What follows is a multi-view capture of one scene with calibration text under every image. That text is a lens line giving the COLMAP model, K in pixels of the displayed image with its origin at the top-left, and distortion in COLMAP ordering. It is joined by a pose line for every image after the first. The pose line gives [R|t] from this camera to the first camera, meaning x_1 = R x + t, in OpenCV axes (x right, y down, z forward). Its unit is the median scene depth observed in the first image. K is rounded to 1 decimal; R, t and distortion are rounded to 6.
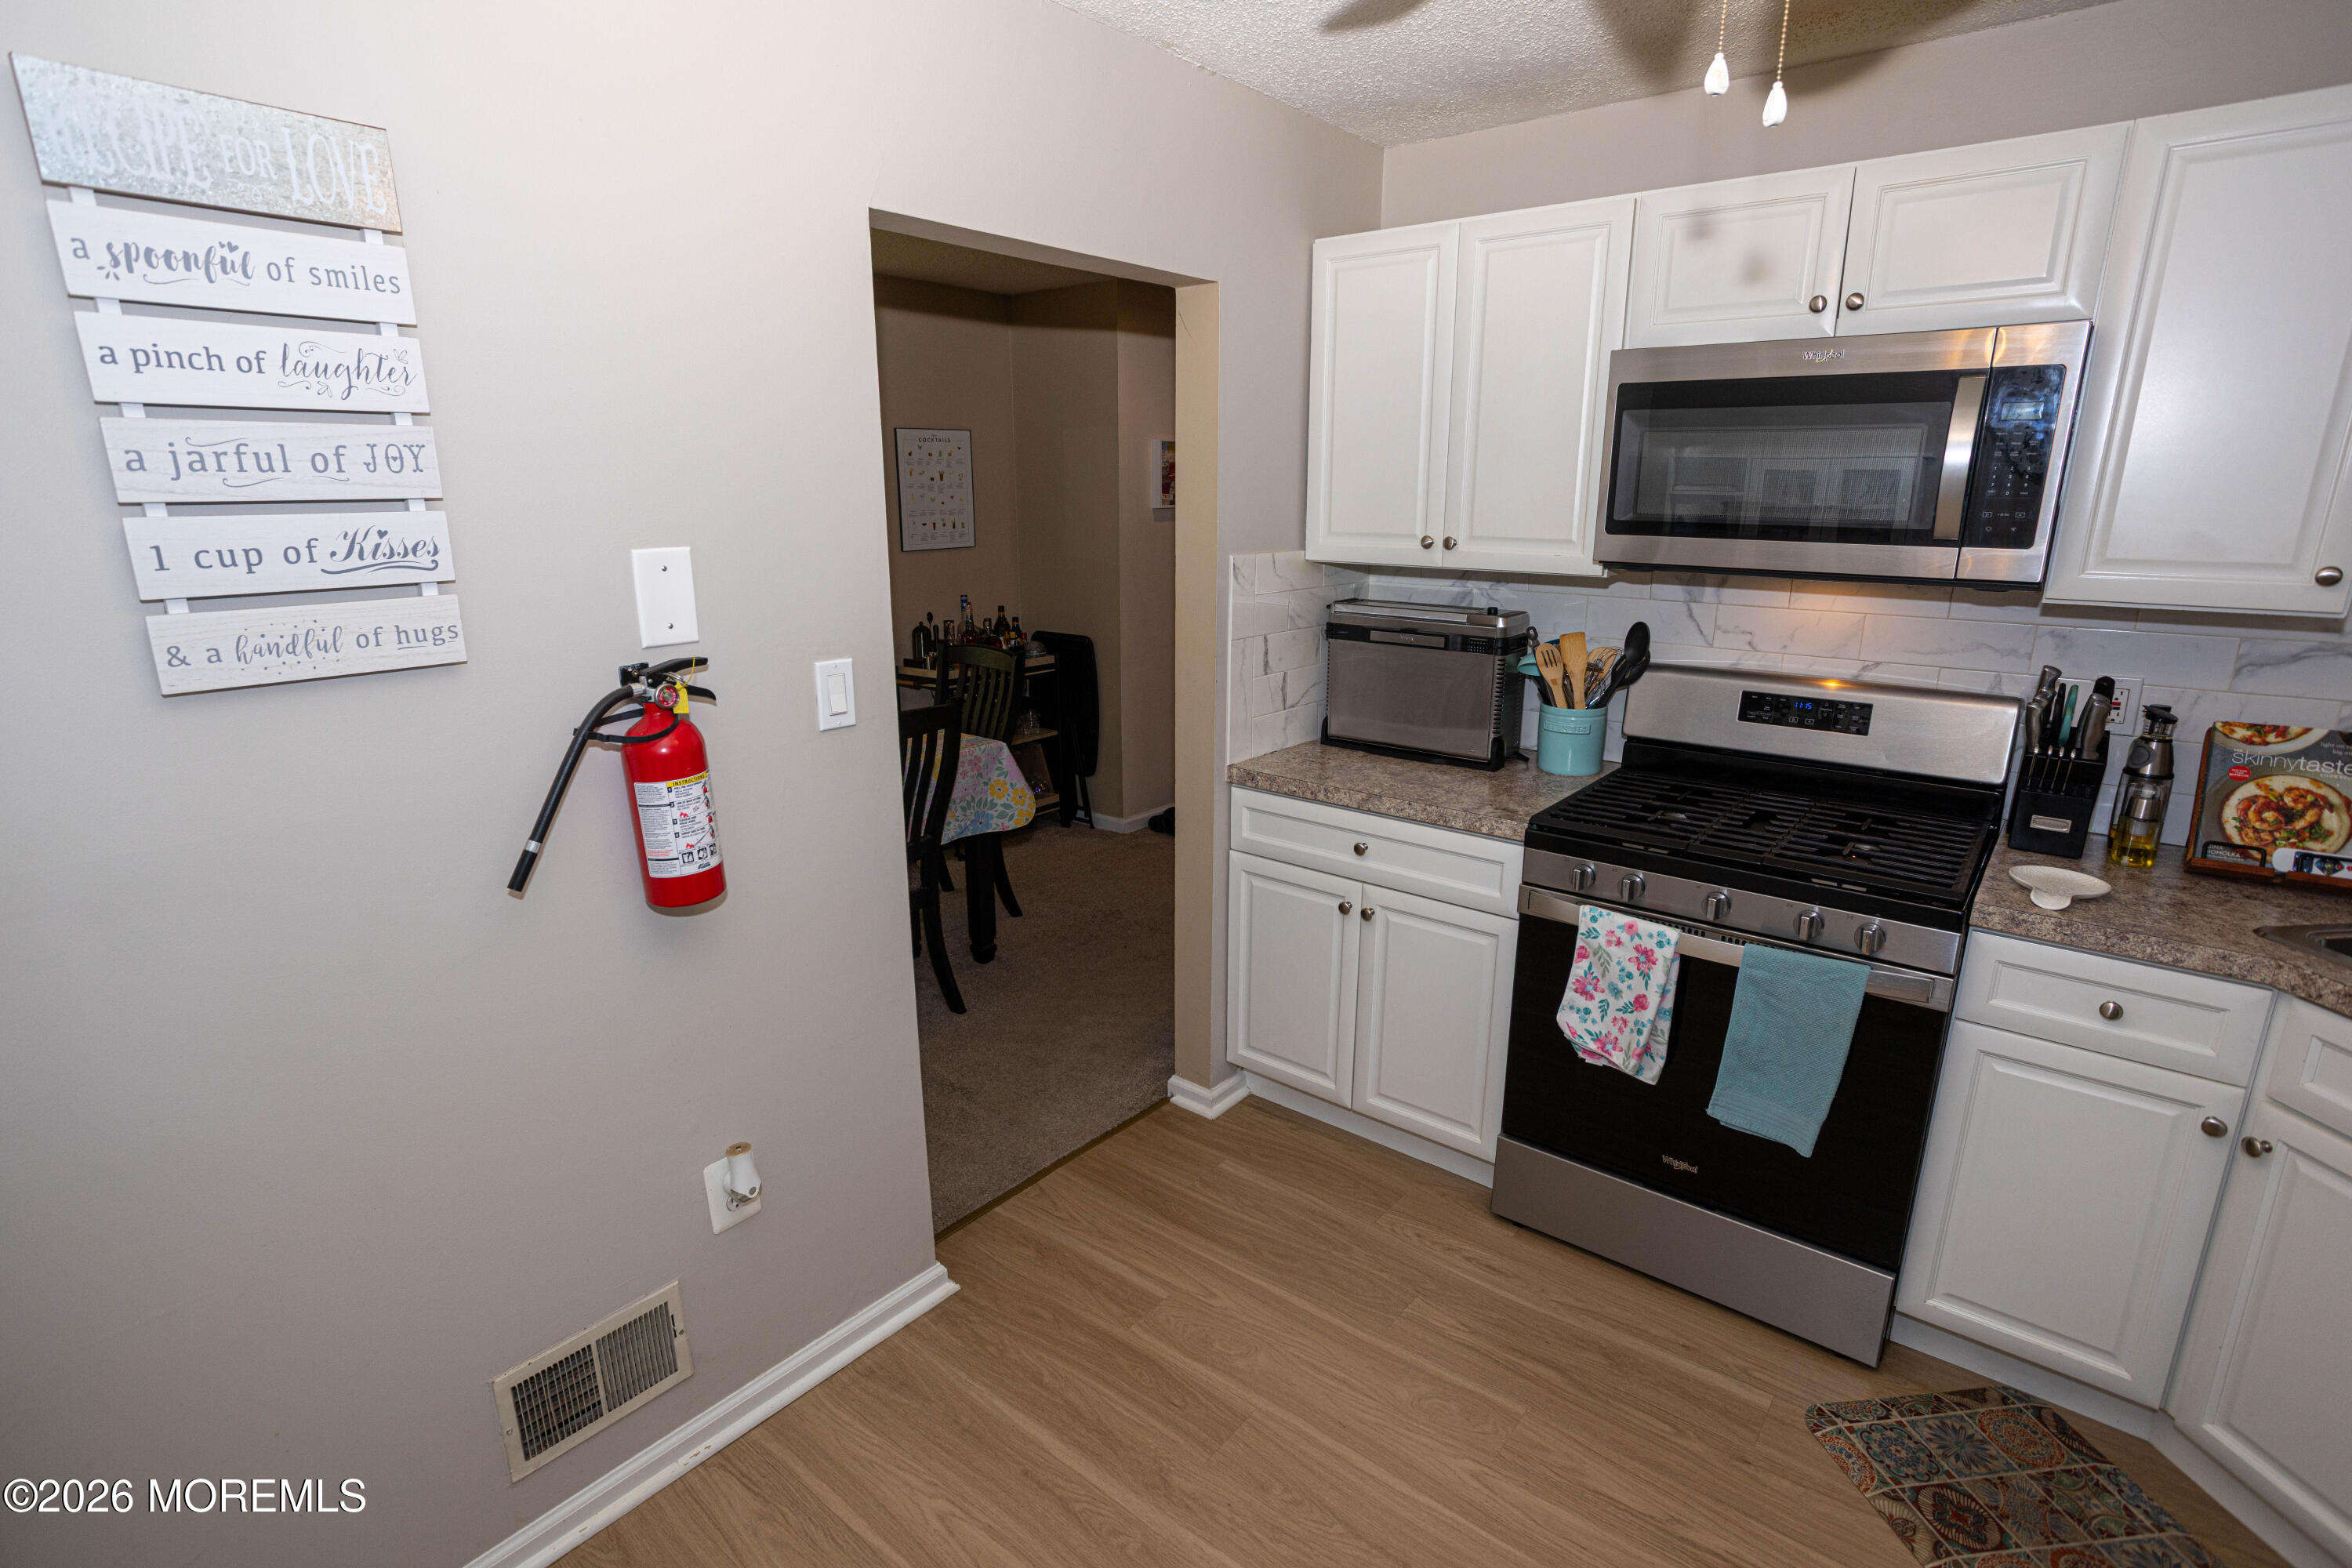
lens RADIAL K [[1155.0, 0, 1164.2], [0, 1155.0, 787.2], [0, 0, 1]] dist [-0.055398, 0.029116]
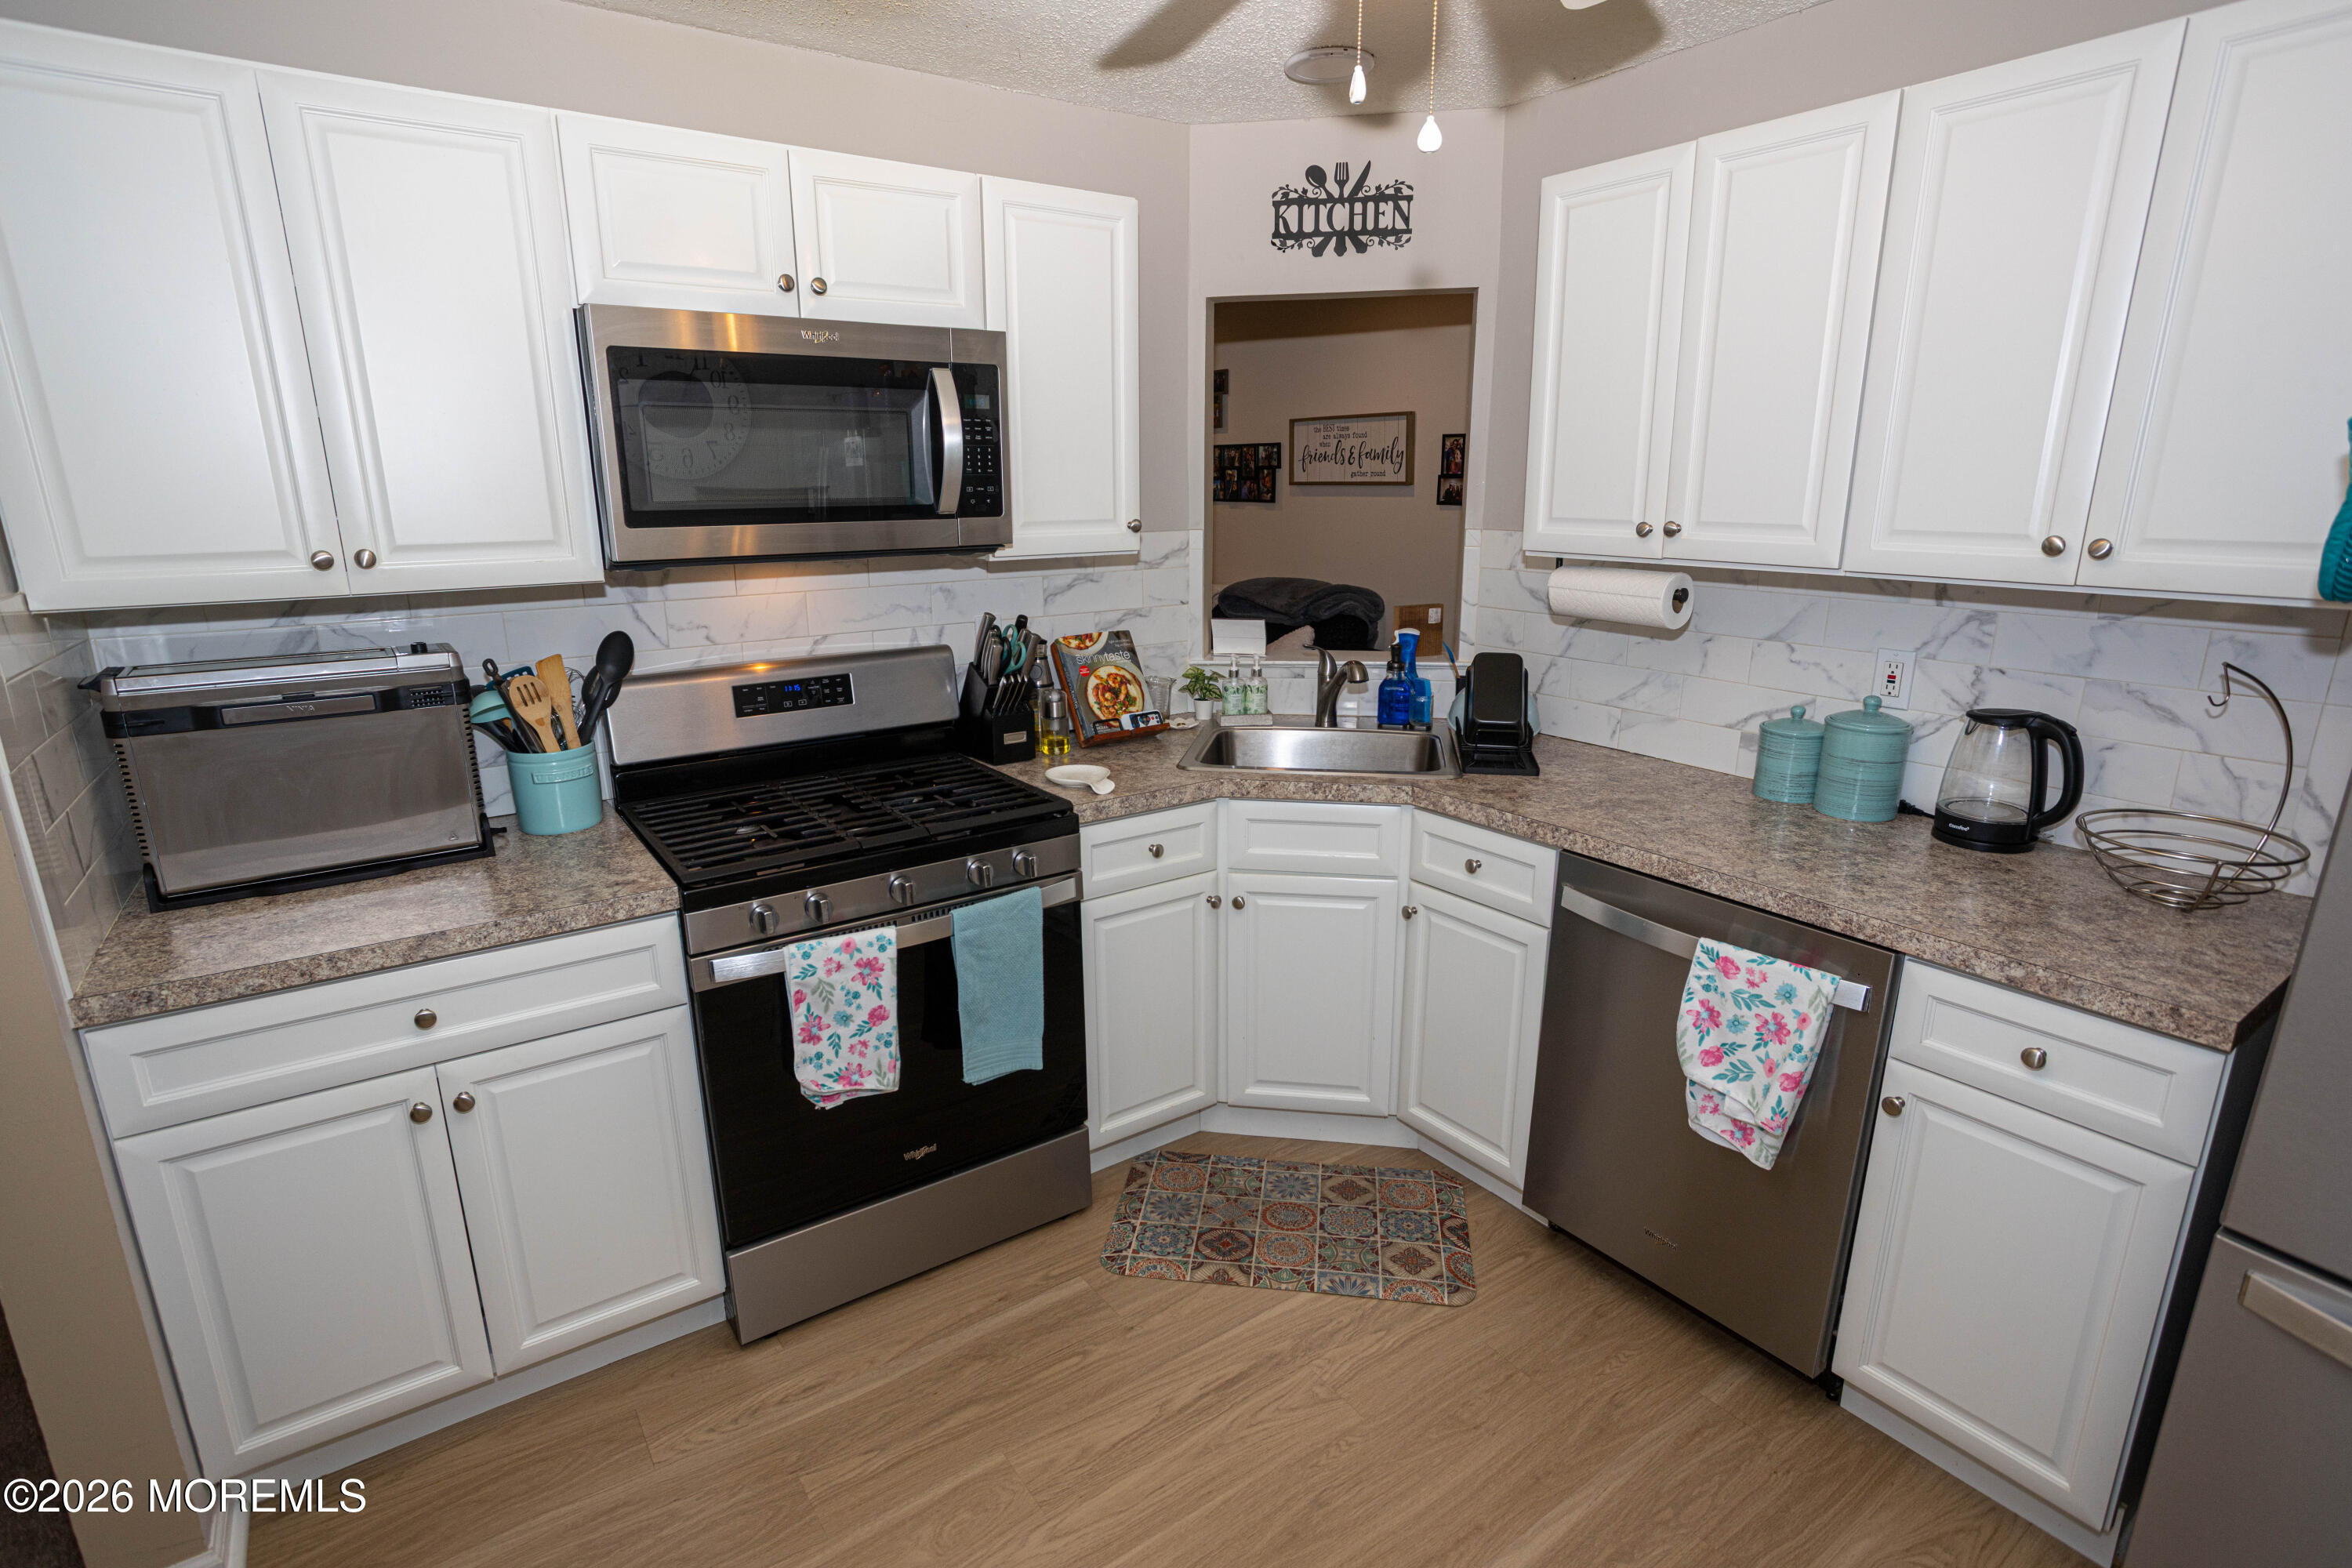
lens RADIAL K [[1155.0, 0, 1164.2], [0, 1155.0, 787.2], [0, 0, 1]] dist [-0.055398, 0.029116]
pose [[0.264318, -0.250908, 0.931226, -0.345327], [0.251041, 0.950180, 0.184760, -0.102976], [-0.931190, 0.184941, 0.314138, 0.434390]]
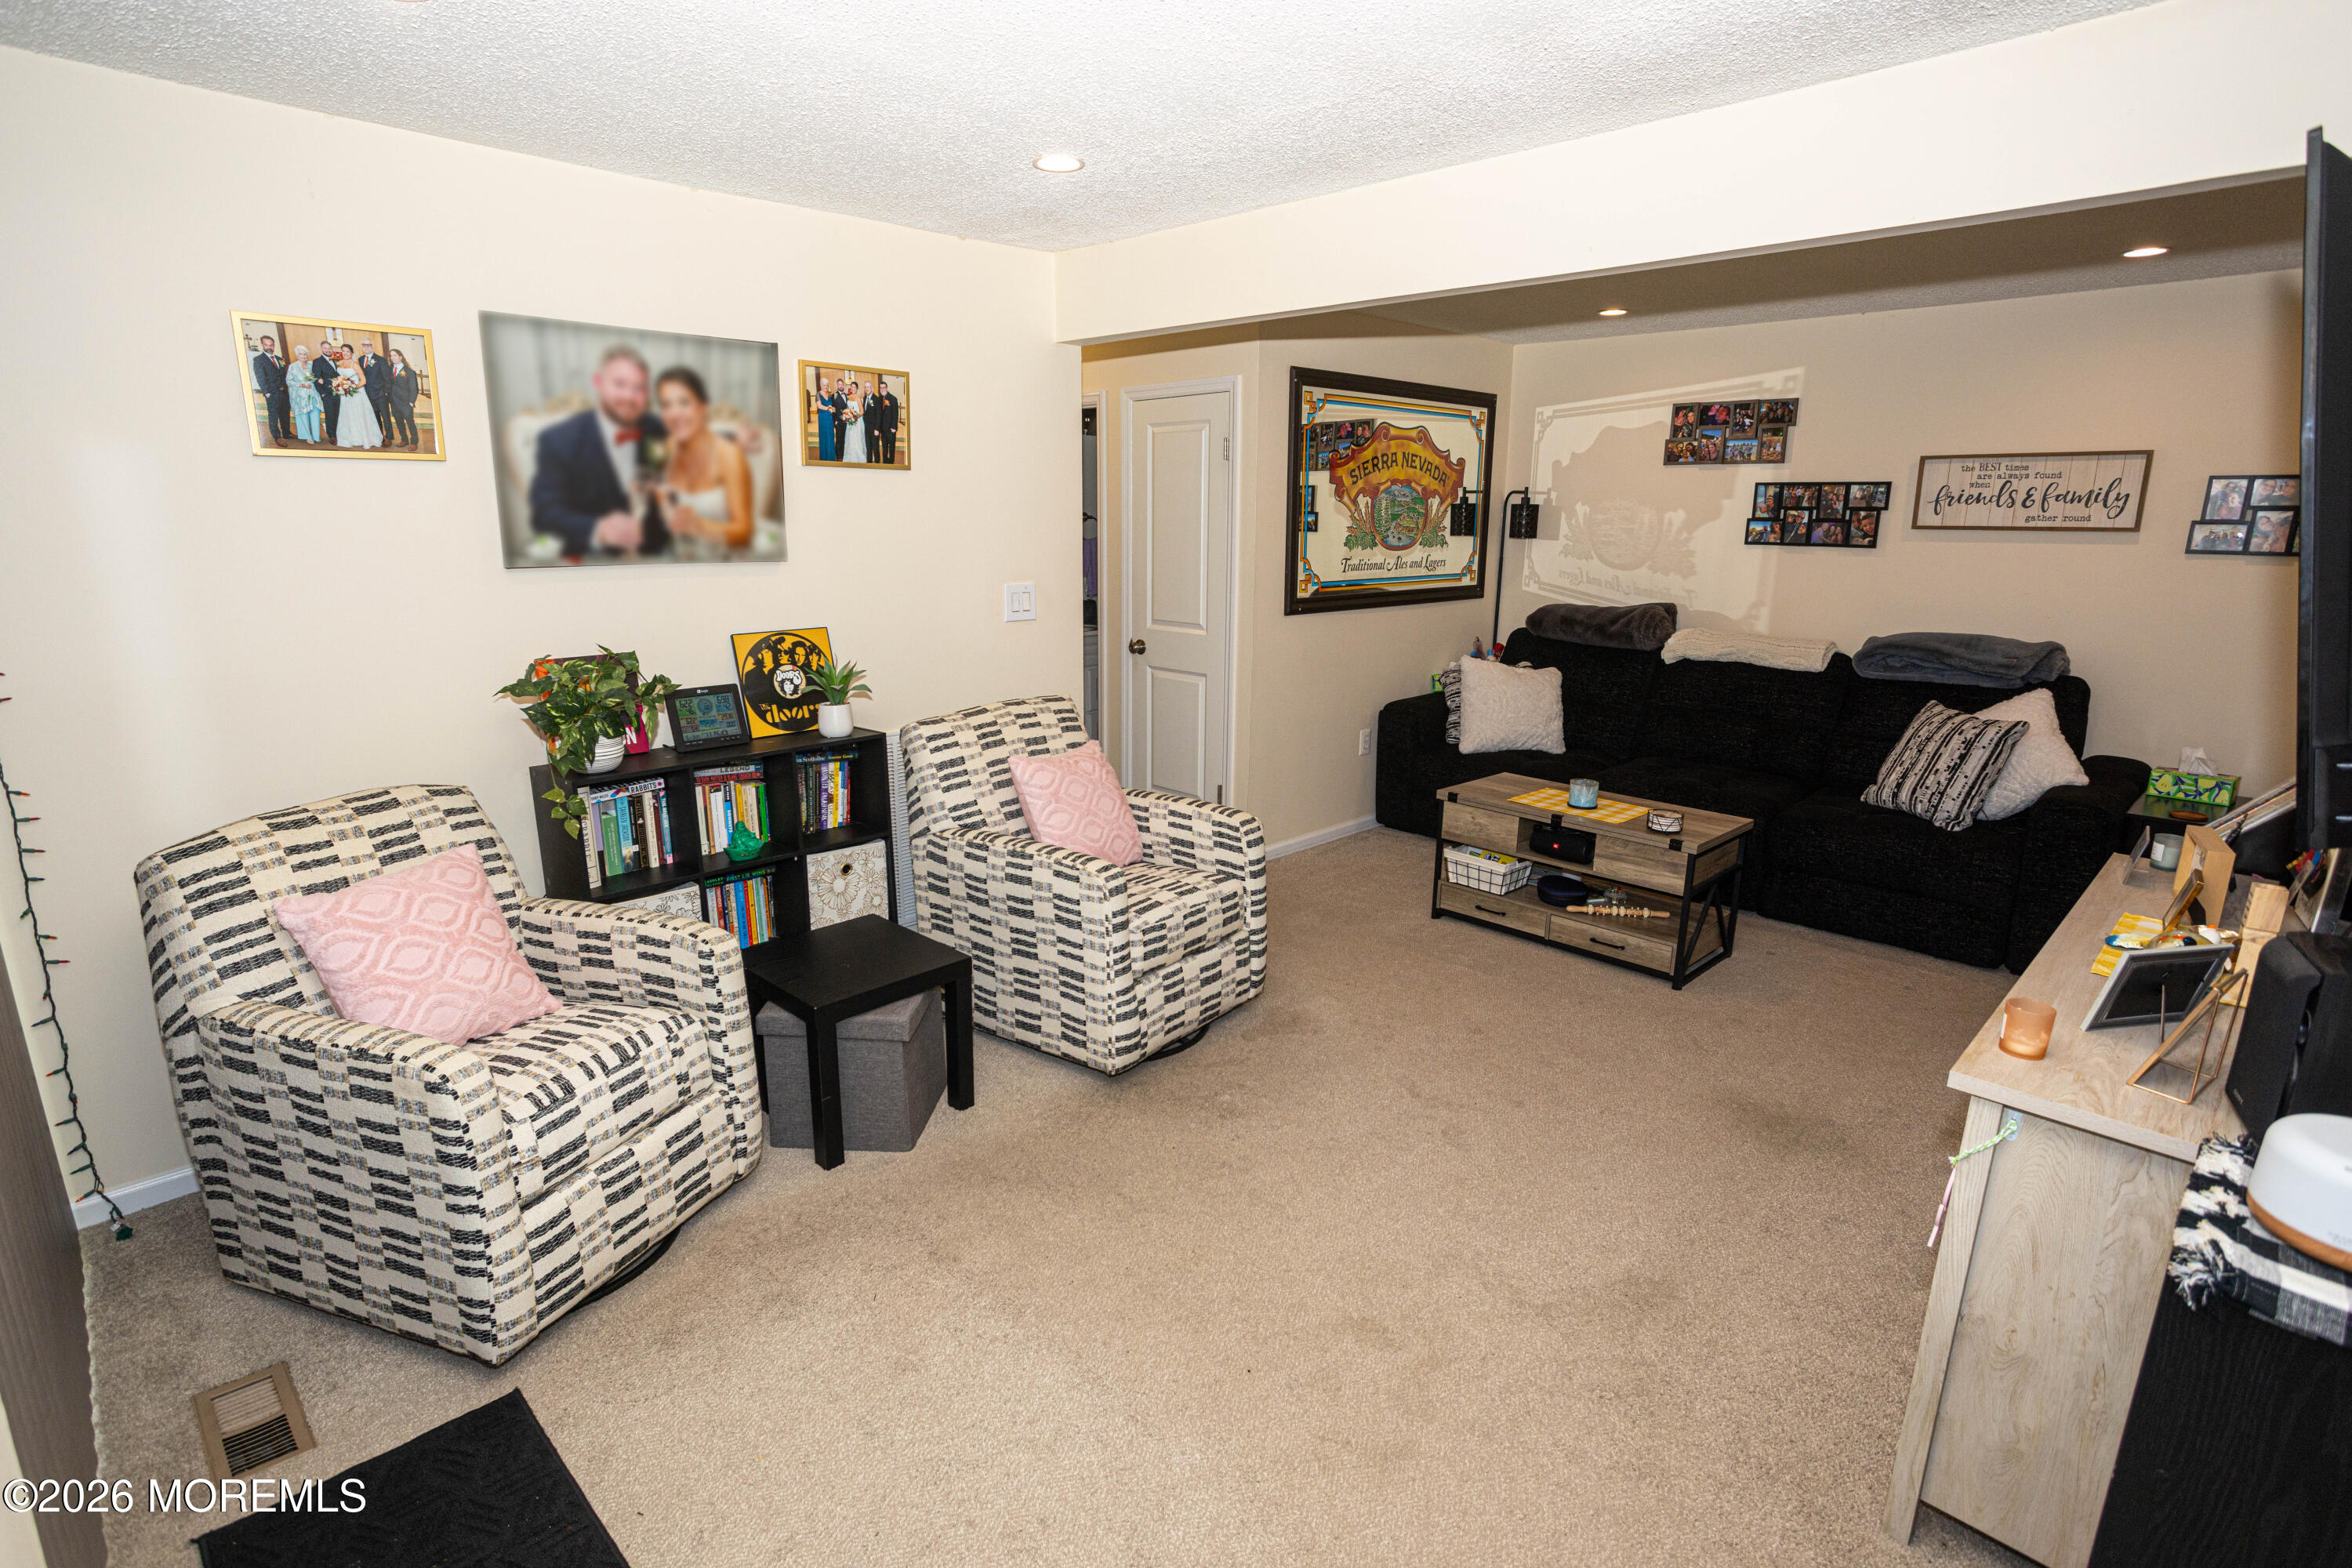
lens RADIAL K [[1158.6, 0, 1165.5], [0, 1158.6, 786.6], [0, 0, 1]] dist [-0.063834, 0.043850]
pose [[0.102870, -0.229186, 0.967931, -0.197269], [0.247944, 0.948286, 0.198184, -0.517823], [-0.963297, 0.219605, 0.154376, 2.006099]]
